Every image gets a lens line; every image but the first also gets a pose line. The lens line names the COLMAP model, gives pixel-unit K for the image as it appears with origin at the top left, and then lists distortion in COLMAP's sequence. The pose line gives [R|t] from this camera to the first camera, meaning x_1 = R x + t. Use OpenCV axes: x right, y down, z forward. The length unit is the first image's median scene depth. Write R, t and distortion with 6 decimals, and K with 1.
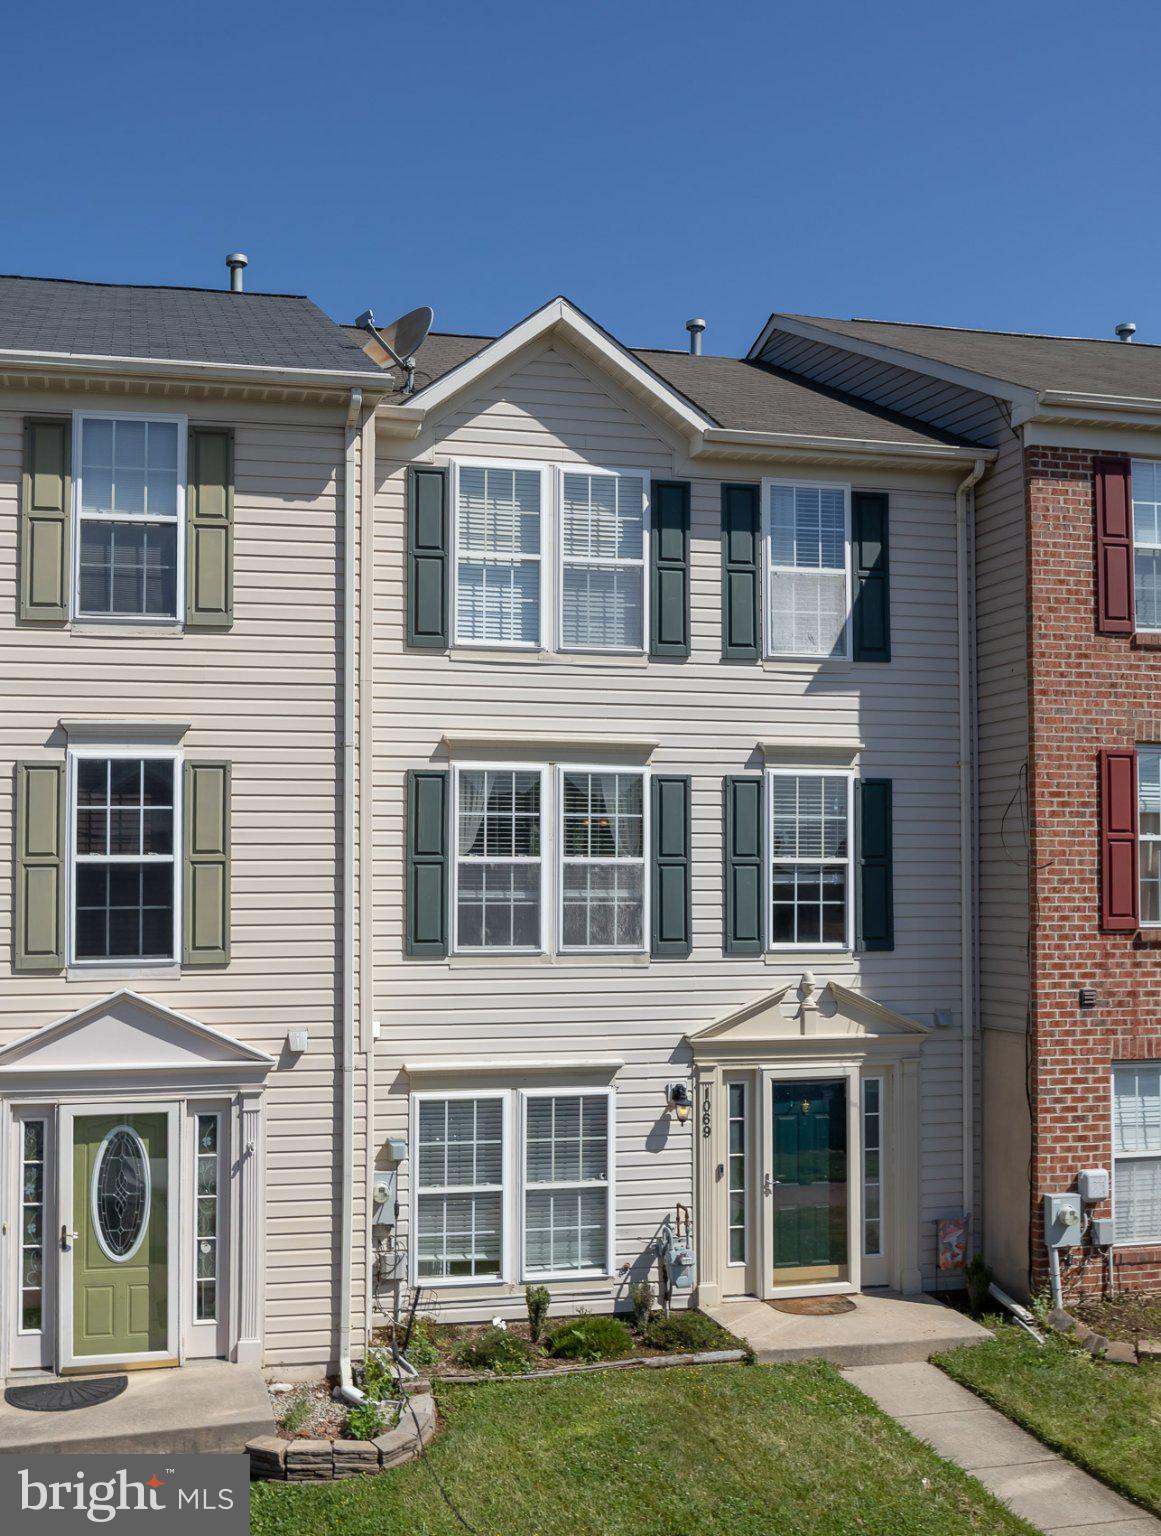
lens RADIAL K [[1682.9, 0, 593.8], [0, 1682.9, 774.7], [0, 0, 1]] dist [-0.007379, 0.000000]
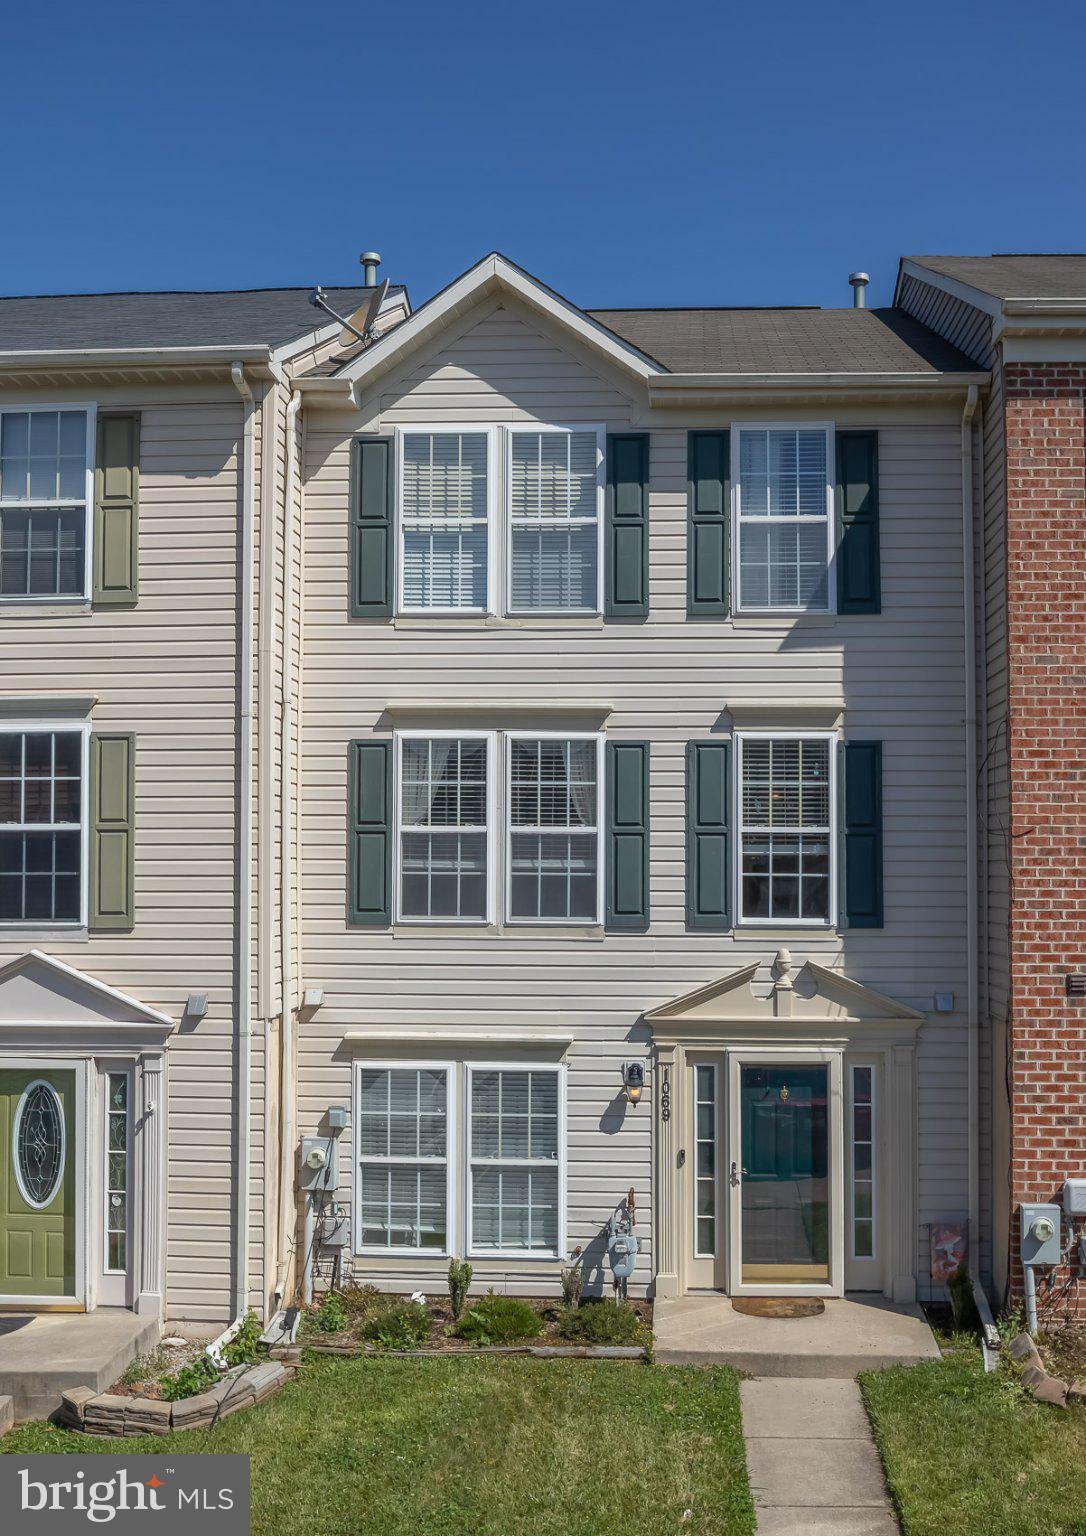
lens RADIAL K [[1602.4, 0, 575.2], [0, 1602.4, 771.0], [0, 0, 1]] dist [-0.022120, 0.000000]
pose [[0.954835, -0.014344, -0.296791, 0.292210], [0.015673, 0.999875, 0.002101, 0.015468], [0.296724, -0.006657, 0.954940, 0.123788]]
